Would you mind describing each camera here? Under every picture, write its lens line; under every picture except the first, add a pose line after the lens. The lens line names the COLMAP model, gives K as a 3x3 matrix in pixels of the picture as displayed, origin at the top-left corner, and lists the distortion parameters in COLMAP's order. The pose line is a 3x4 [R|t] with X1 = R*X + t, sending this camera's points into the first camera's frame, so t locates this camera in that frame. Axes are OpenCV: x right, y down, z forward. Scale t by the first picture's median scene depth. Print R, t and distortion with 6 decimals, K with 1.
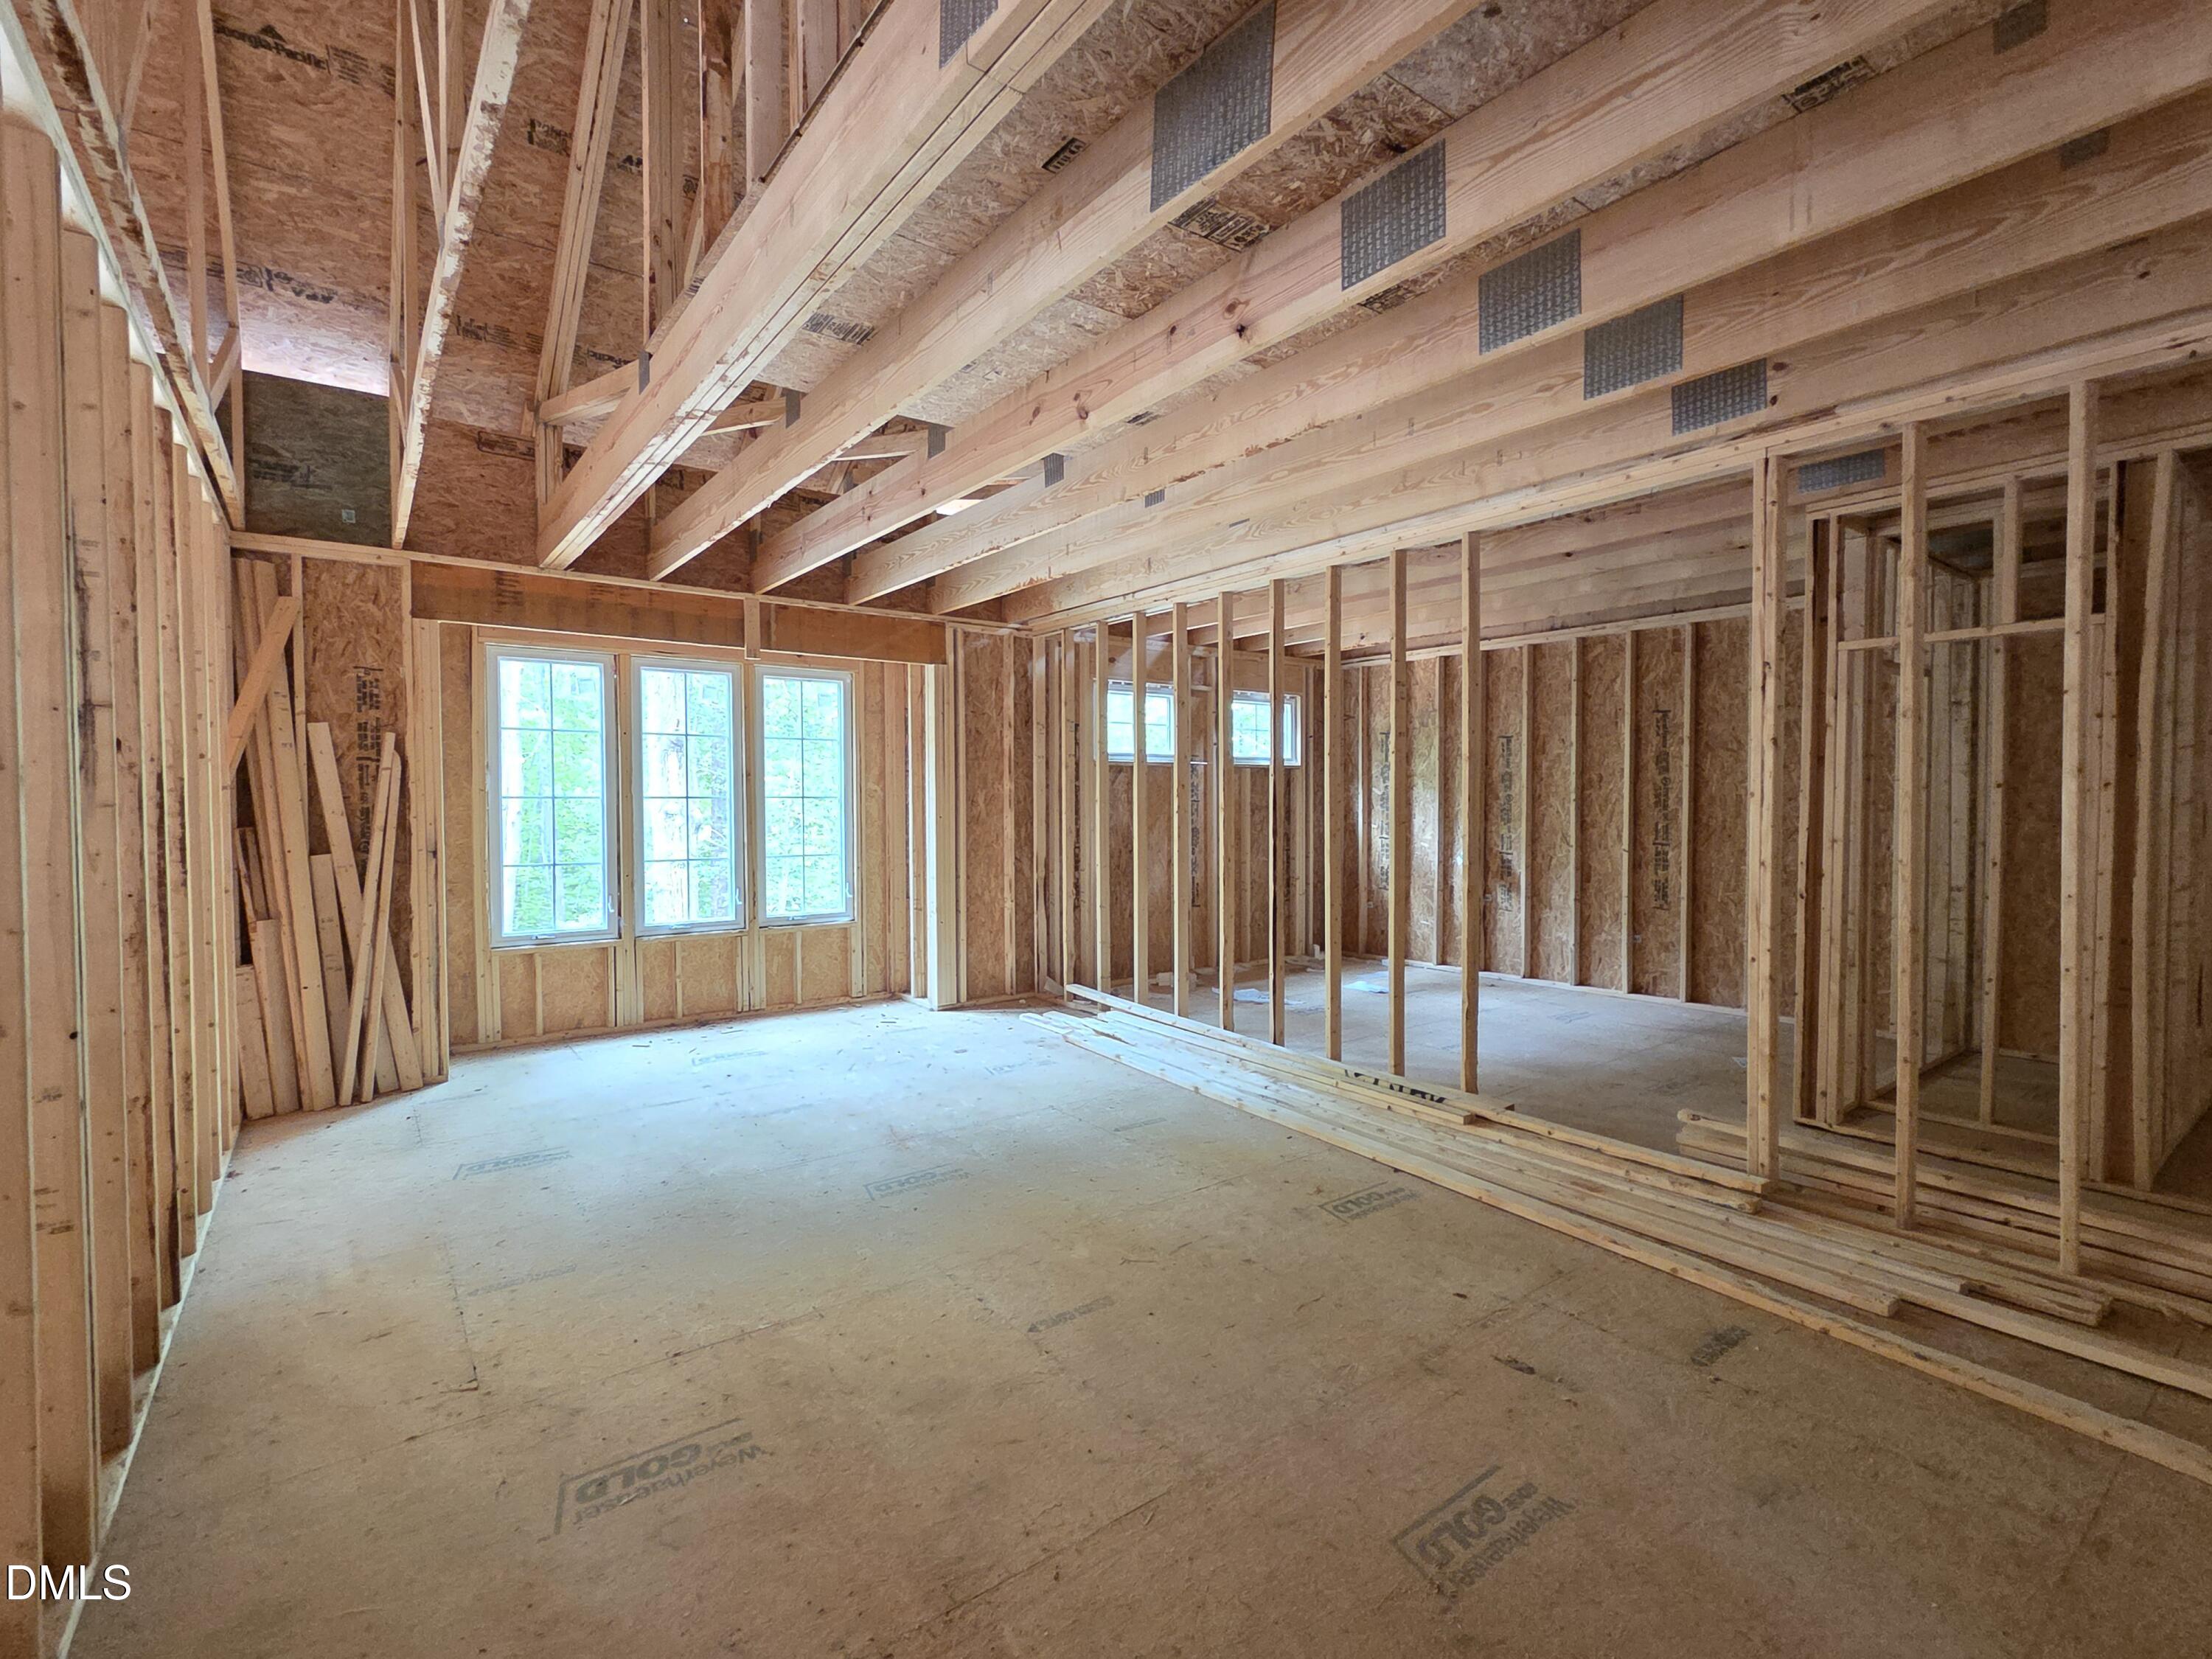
lens RADIAL K [[1012.4, 0, 1119.9], [0, 1012.4, 824.2], [0, 0, 1]] dist [0.002855, 0.000142]
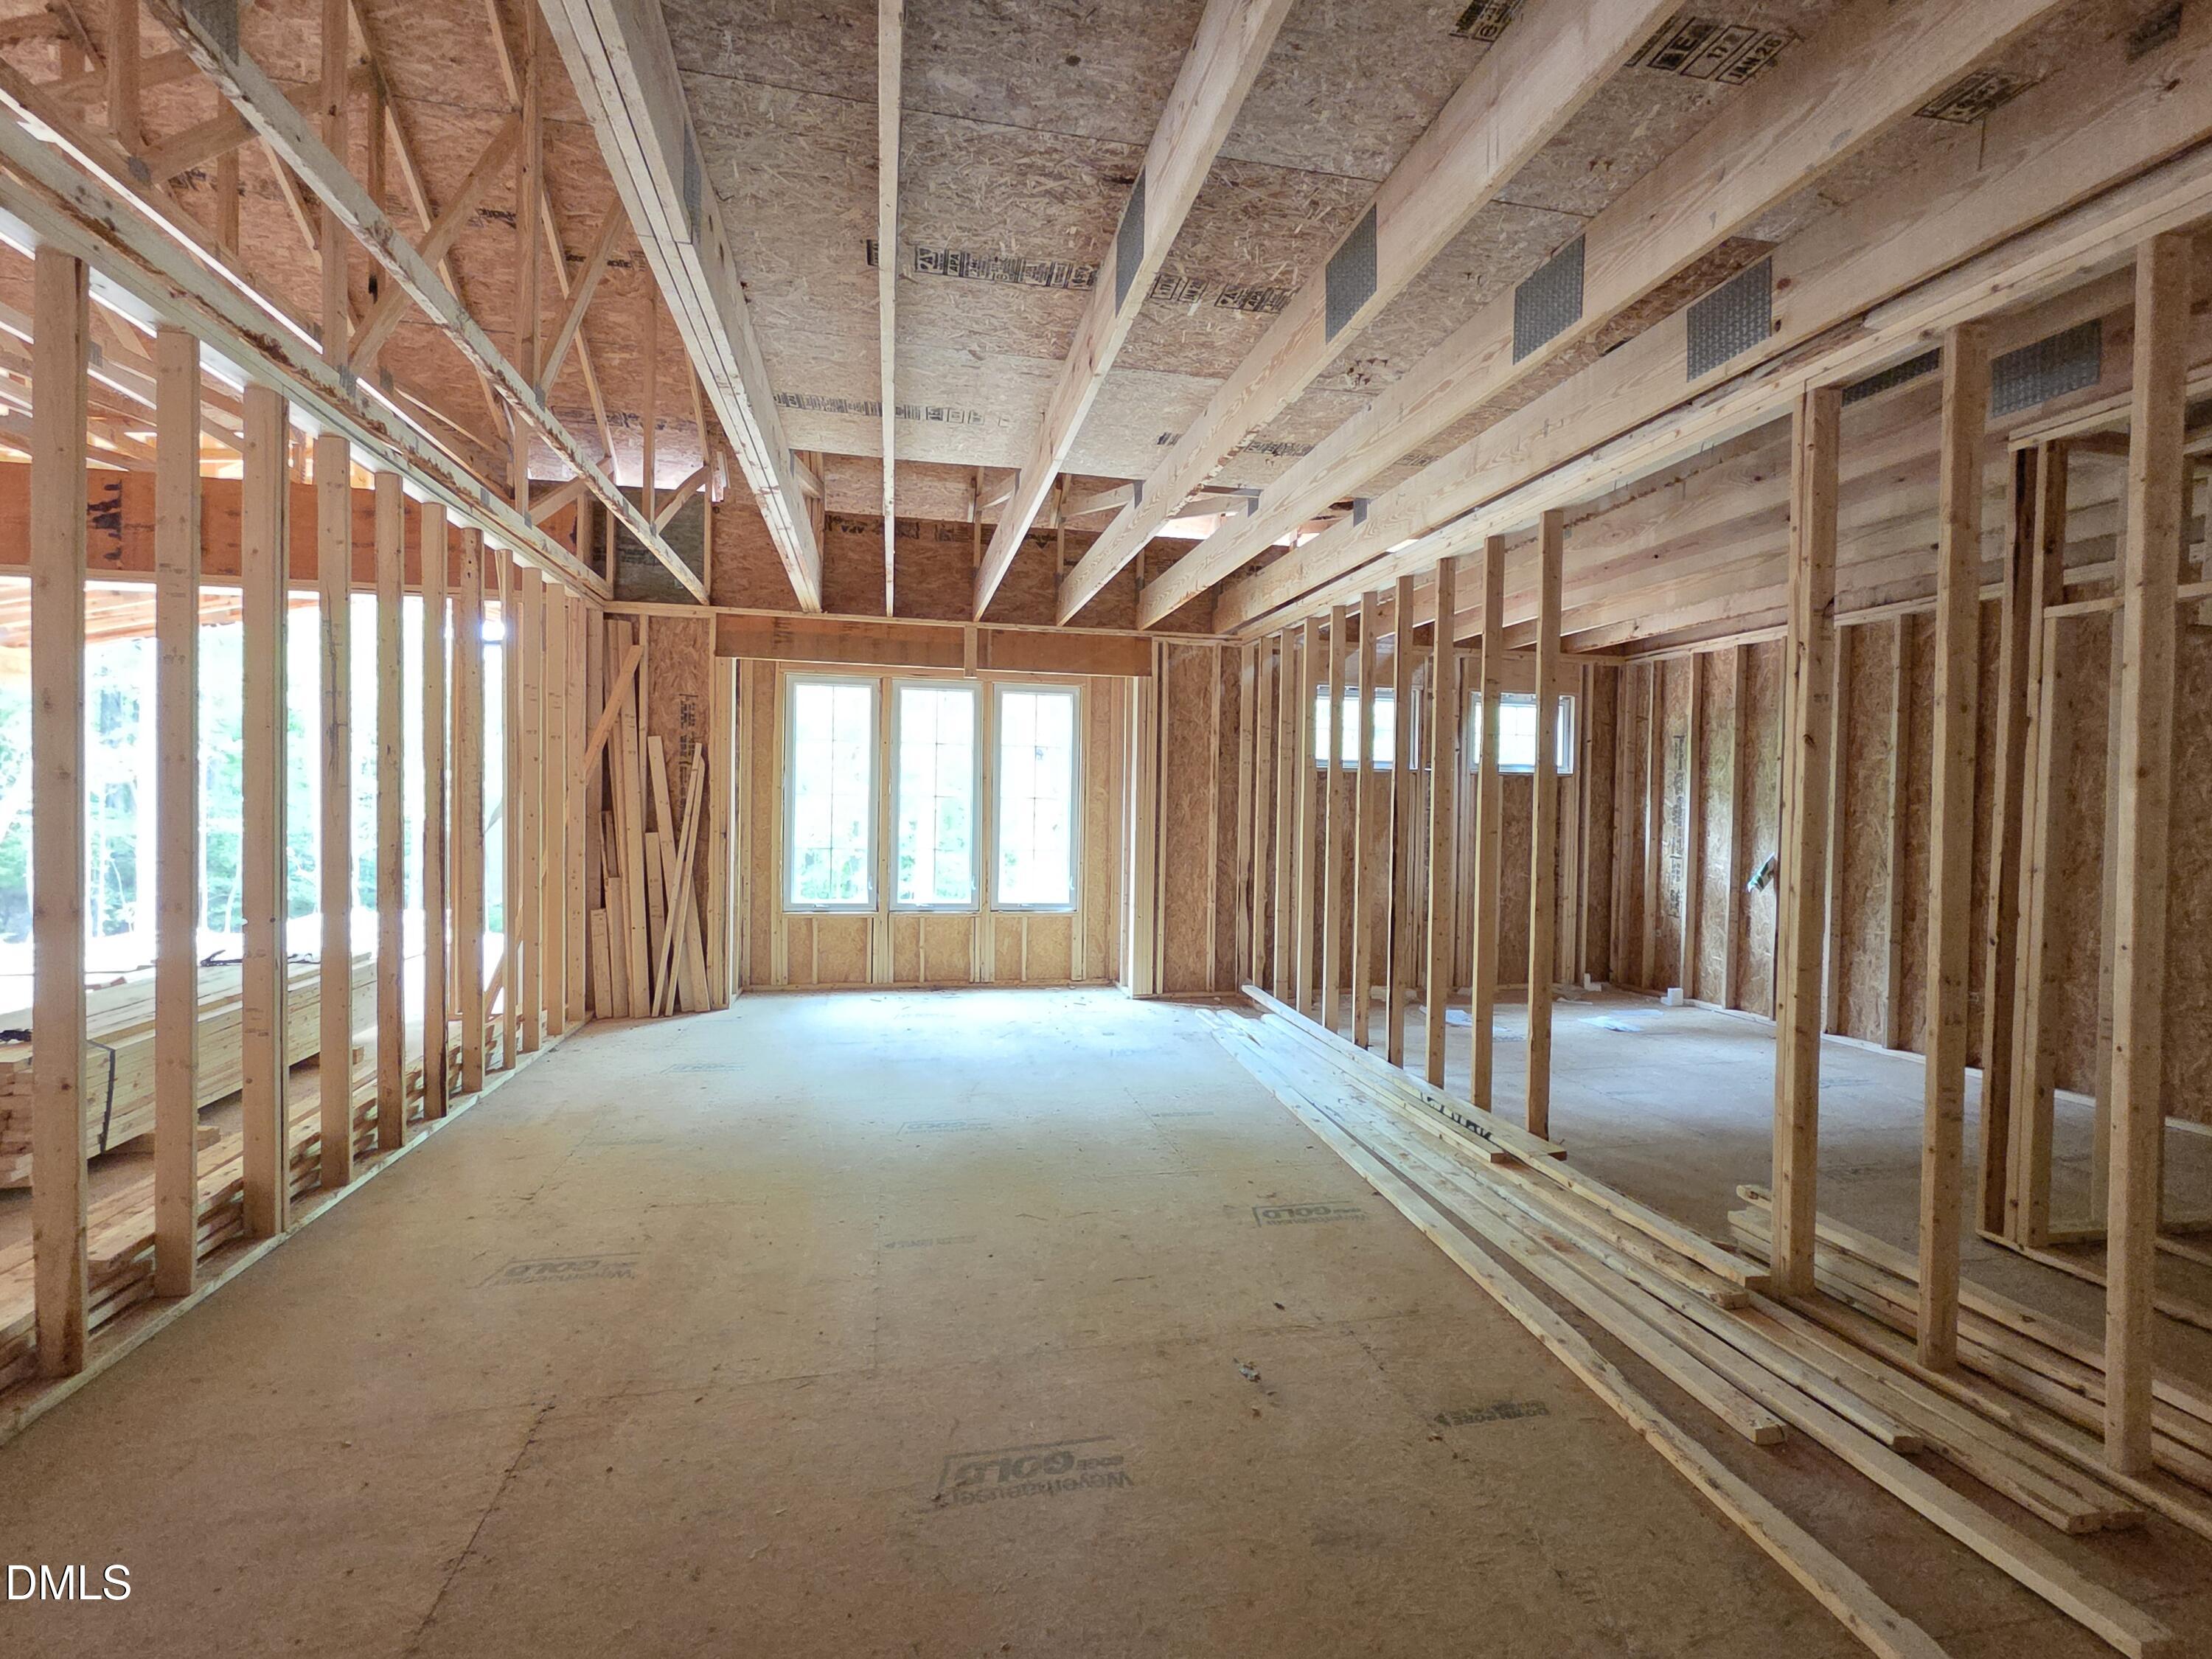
lens RADIAL K [[1012.4, 0, 1116.6], [0, 1012.4, 825.3], [0, 0, 1]] dist [0.002855, 0.000142]
pose [[0.907106, 0.026787, -0.420050, 0.359502], [-0.030322, 0.999539, -0.001739, 0.003929], [0.419810, 0.014314, 0.907499, 0.022745]]
